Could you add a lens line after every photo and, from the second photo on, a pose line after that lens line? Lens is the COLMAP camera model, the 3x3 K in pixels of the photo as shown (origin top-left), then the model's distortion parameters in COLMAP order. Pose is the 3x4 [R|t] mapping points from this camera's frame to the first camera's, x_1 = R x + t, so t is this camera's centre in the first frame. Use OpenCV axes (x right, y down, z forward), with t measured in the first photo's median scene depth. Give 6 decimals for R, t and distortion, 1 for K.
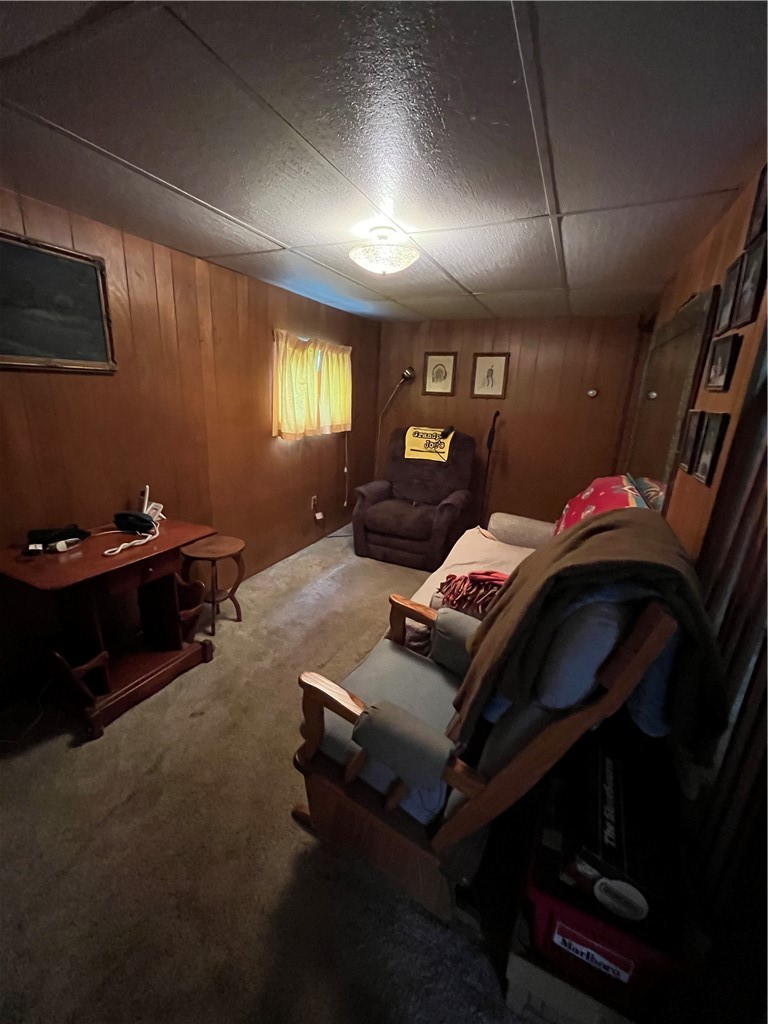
lens RADIAL K [[414.7, 0, 384.0], [0, 414.7, 512.0], [0, 0, 1]] dist [0.000319, 0.000123]
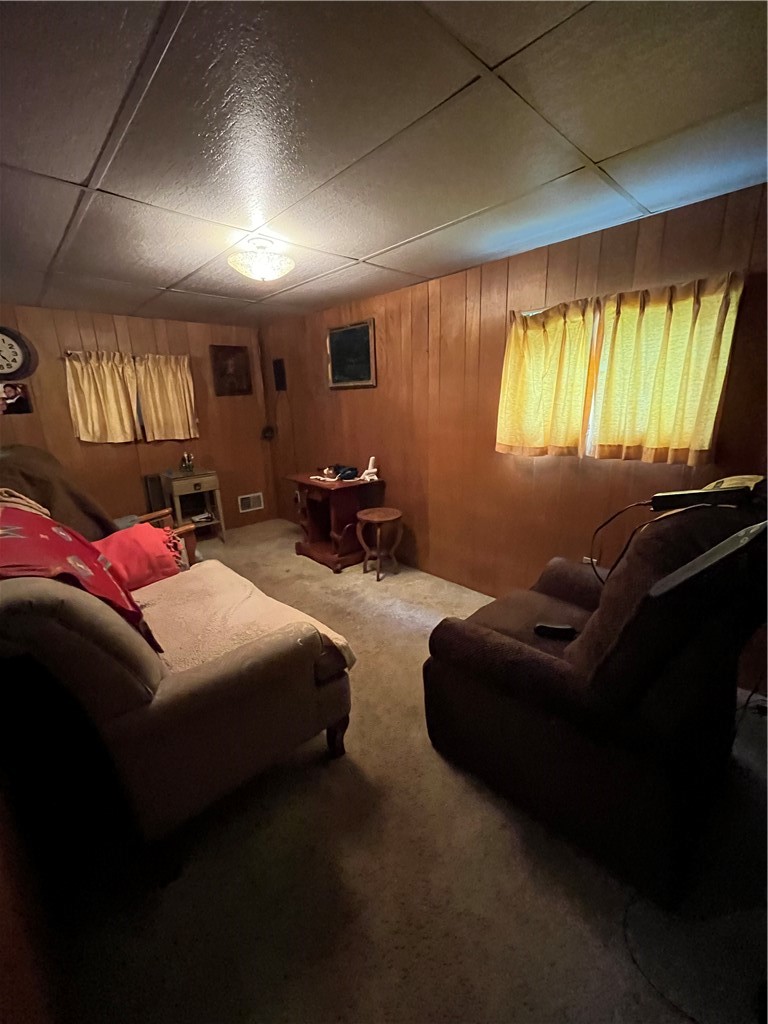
lens RADIAL K [[414.7, 0, 384.0], [0, 414.7, 512.0], [0, 0, 1]] dist [0.000319, 0.000123]
pose [[-0.378166, 0.216148, -0.900150, 0.914535], [-0.248553, 0.912950, 0.323643, -0.417236], [0.891746, 0.346126, -0.291523, 1.674216]]
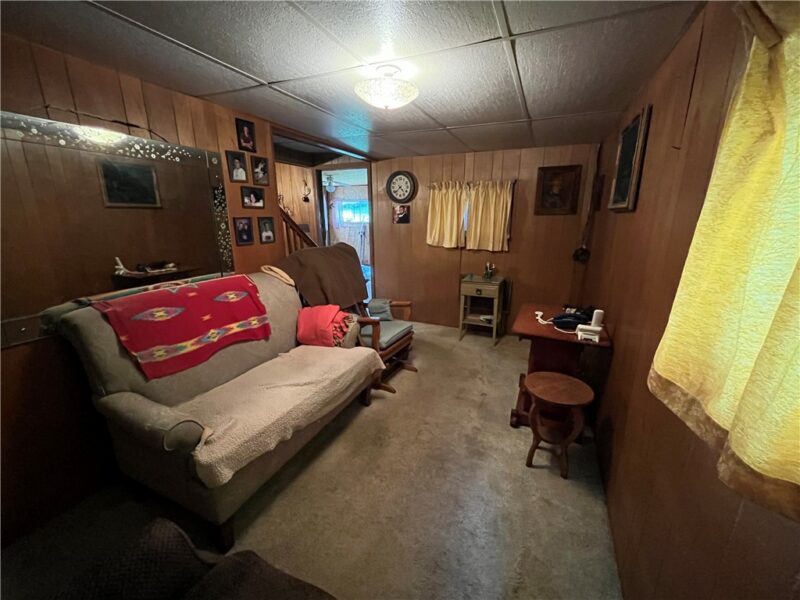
lens RADIAL K [[323.9, 0, 400.0], [0, 323.9, 300.0], [0, 0, 1]] dist [0.000319, 0.000123]
pose [[-0.999111, -0.037811, -0.018665, -0.052067], [-0.042024, 0.856518, 0.514404, -0.541749], [-0.003464, 0.514731, -0.857345, 1.846487]]
